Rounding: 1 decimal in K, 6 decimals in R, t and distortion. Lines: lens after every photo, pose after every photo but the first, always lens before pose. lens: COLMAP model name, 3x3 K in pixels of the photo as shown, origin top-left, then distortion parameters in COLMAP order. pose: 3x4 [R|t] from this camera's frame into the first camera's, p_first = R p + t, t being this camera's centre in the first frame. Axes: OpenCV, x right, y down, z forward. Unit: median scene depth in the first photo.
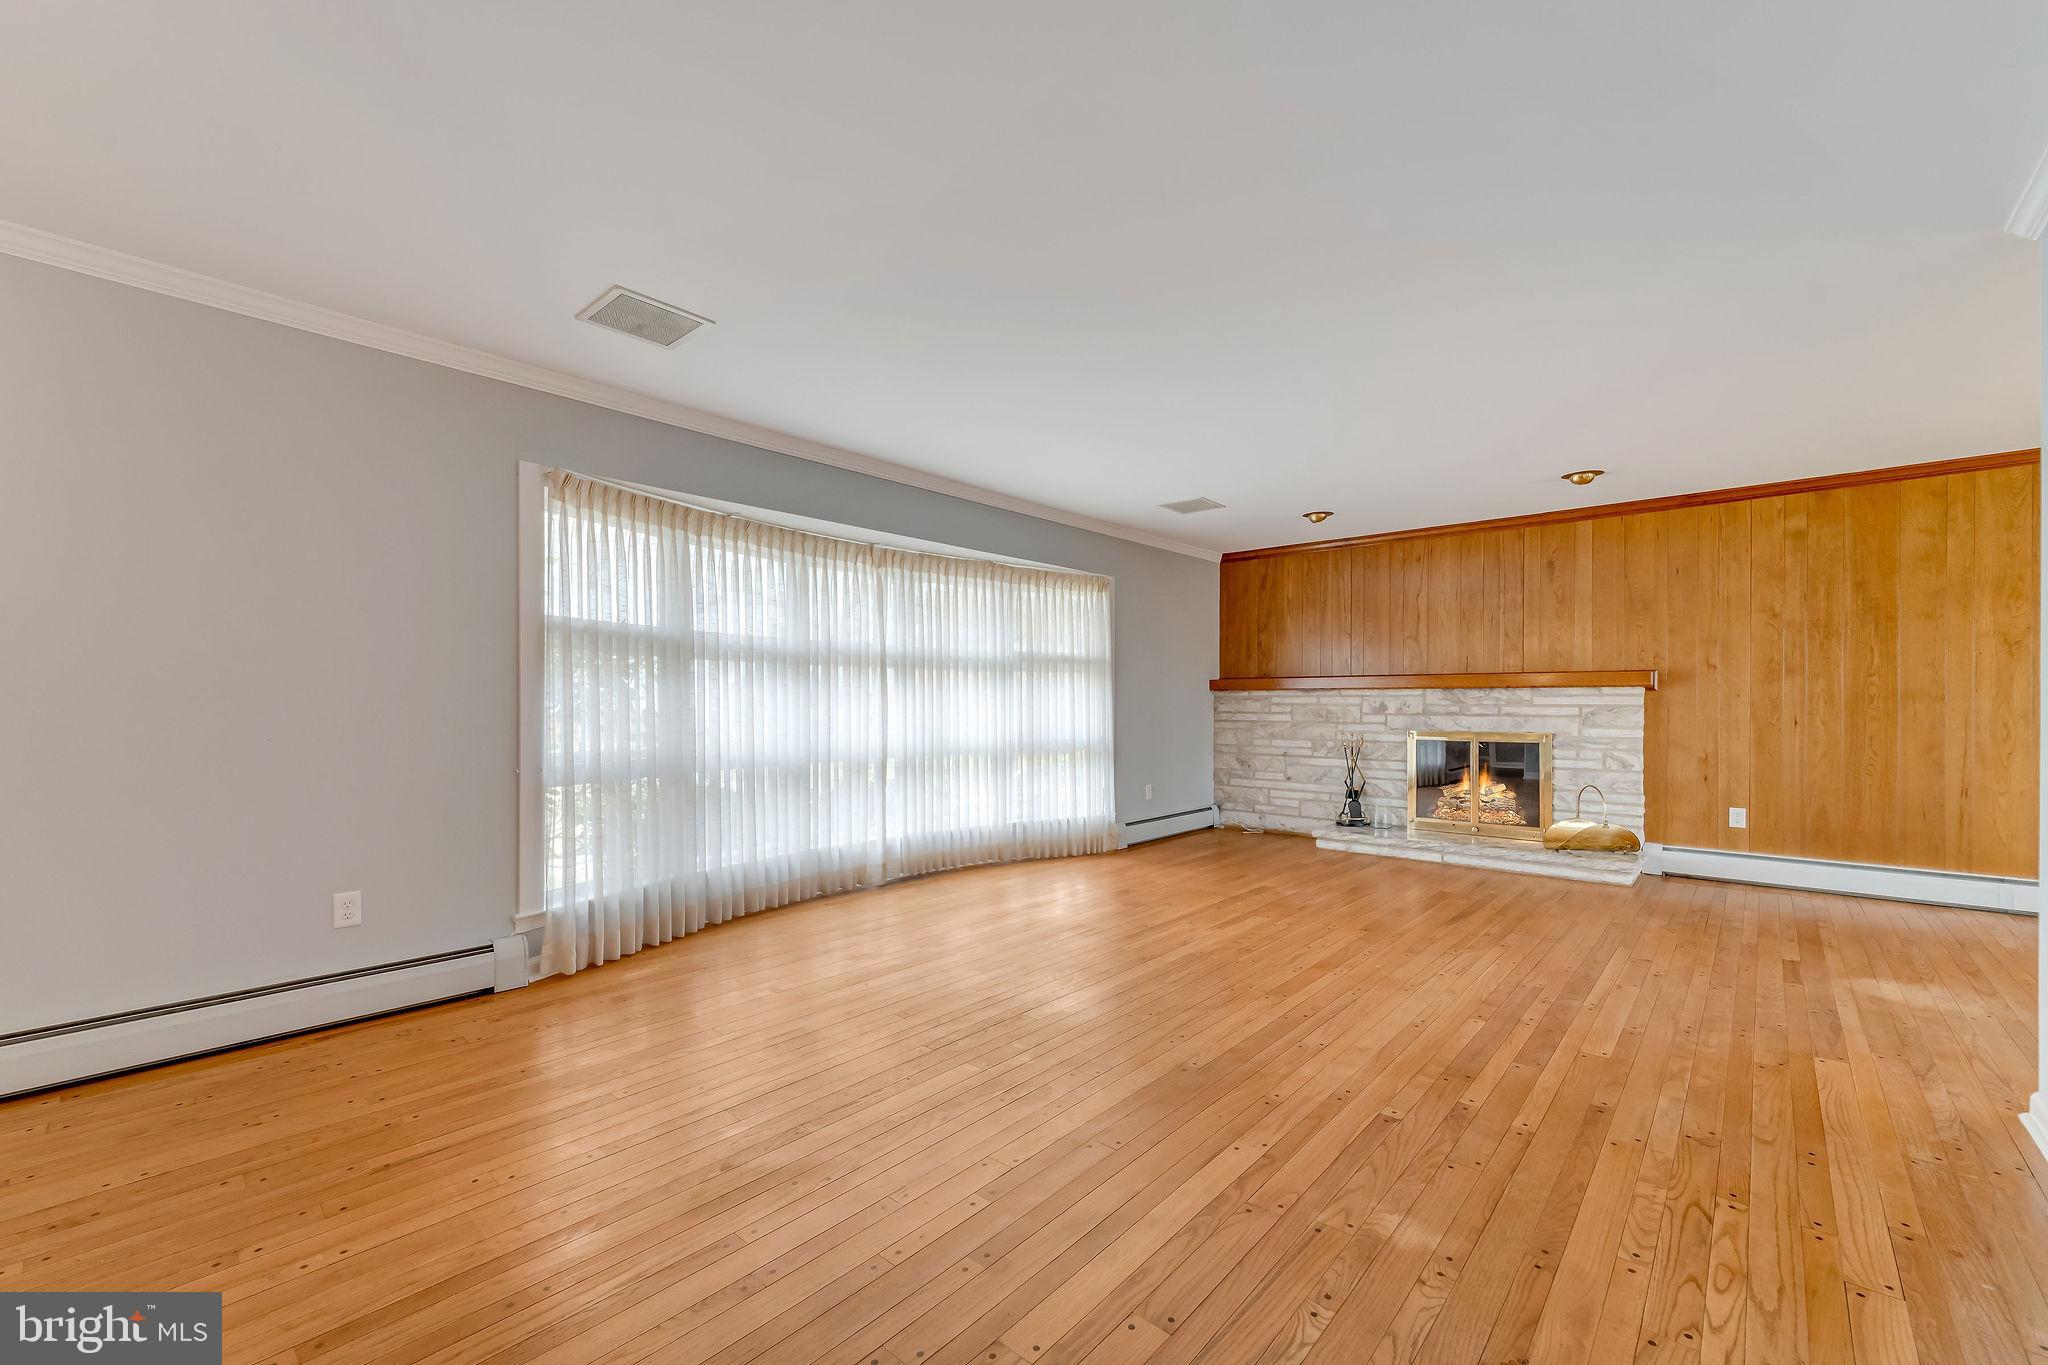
lens RADIAL K [[825.7, 0, 1024.1], [0, 825.7, 703.8], [0, 0, 1]] dist [0.000609, -0.000133]
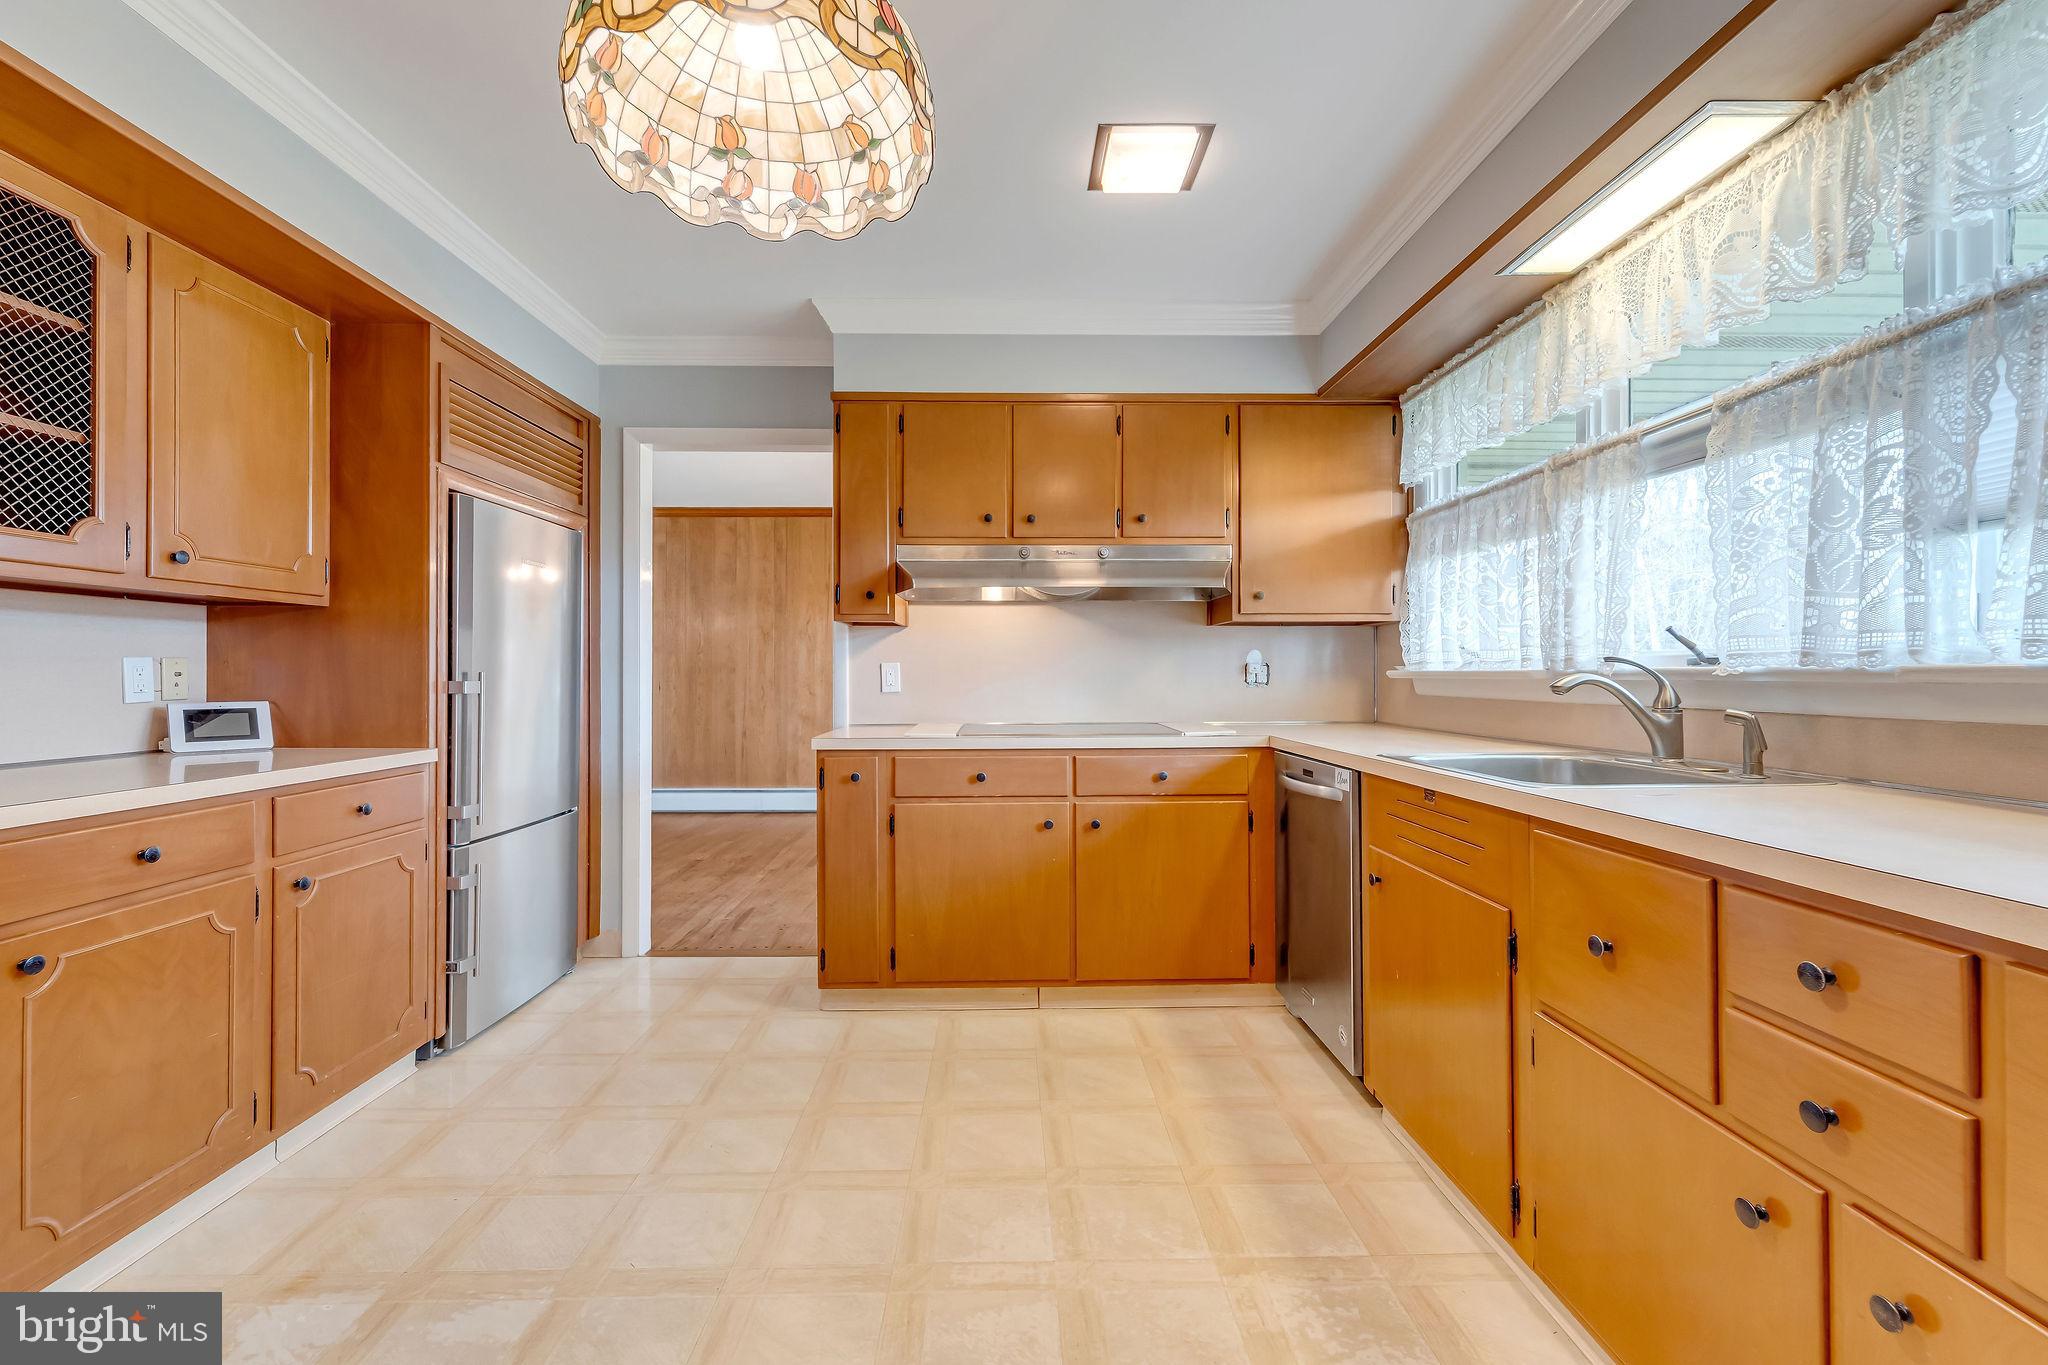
lens RADIAL K [[843.4, 0, 1020.2], [0, 843.4, 667.0], [0, 0, 1]] dist [0.002328, -0.000180]
pose [[0.729626, 0.002797, 0.683840, 0.370616], [0.003848, 0.999959, -0.008195, 0.001946], [-0.683835, 0.008611, 0.729586, -0.347207]]
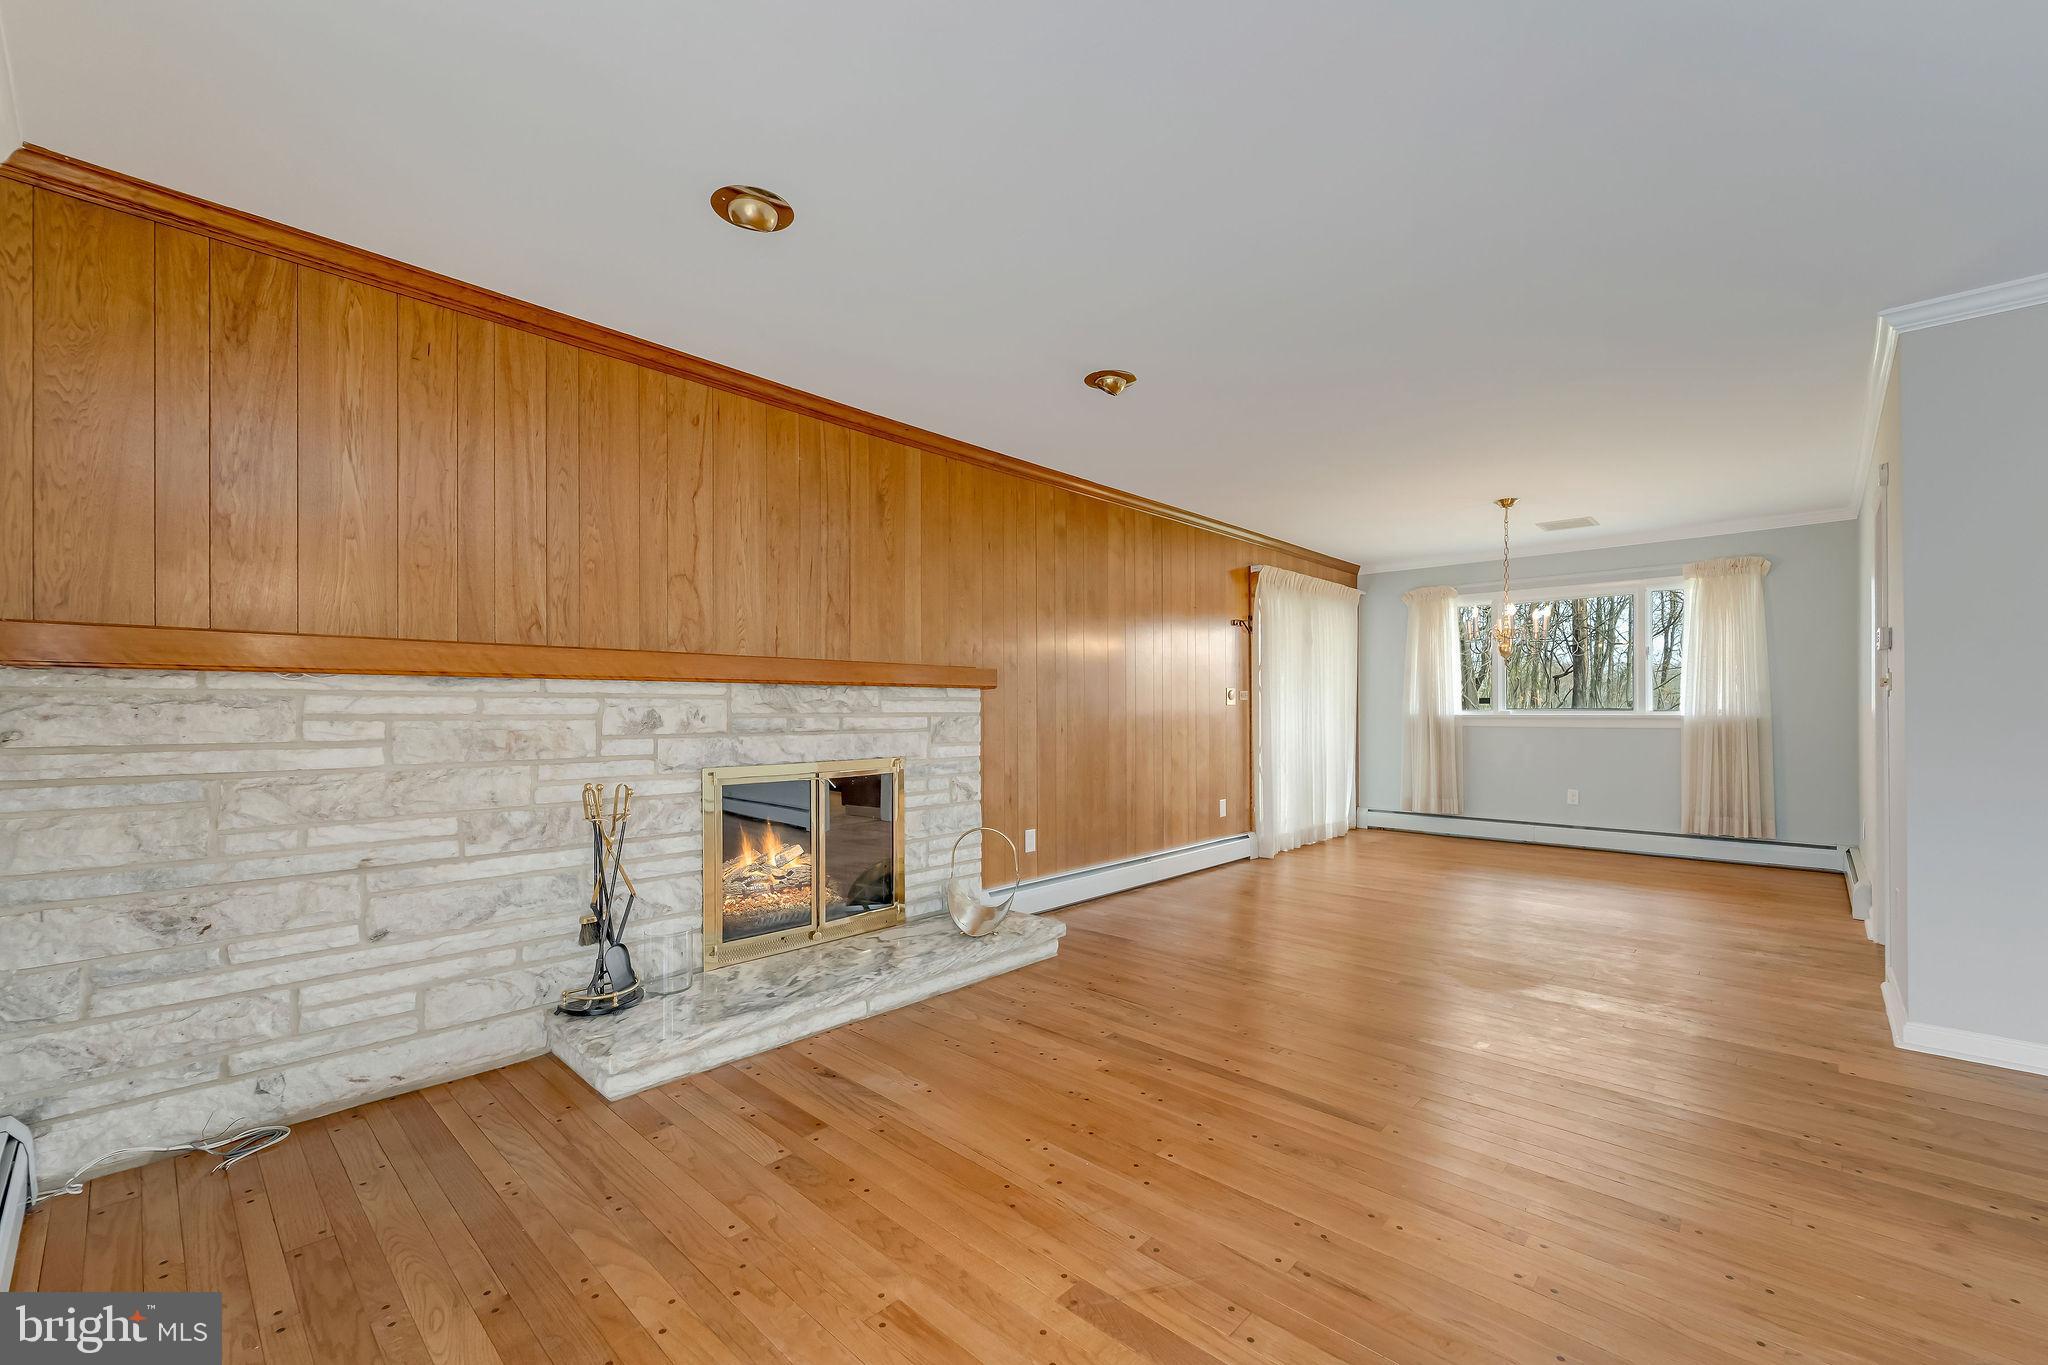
lens RADIAL K [[835.6, 0, 1024.9], [0, 835.6, 710.0], [0, 0, 1]] dist [0.000252, -0.000171]
pose [[0.024097, -0.002955, 0.999705, -0.021141], [0.004505, 0.999986, 0.002848, -0.002699], [-0.999699, 0.004435, 0.024110, 0.889570]]
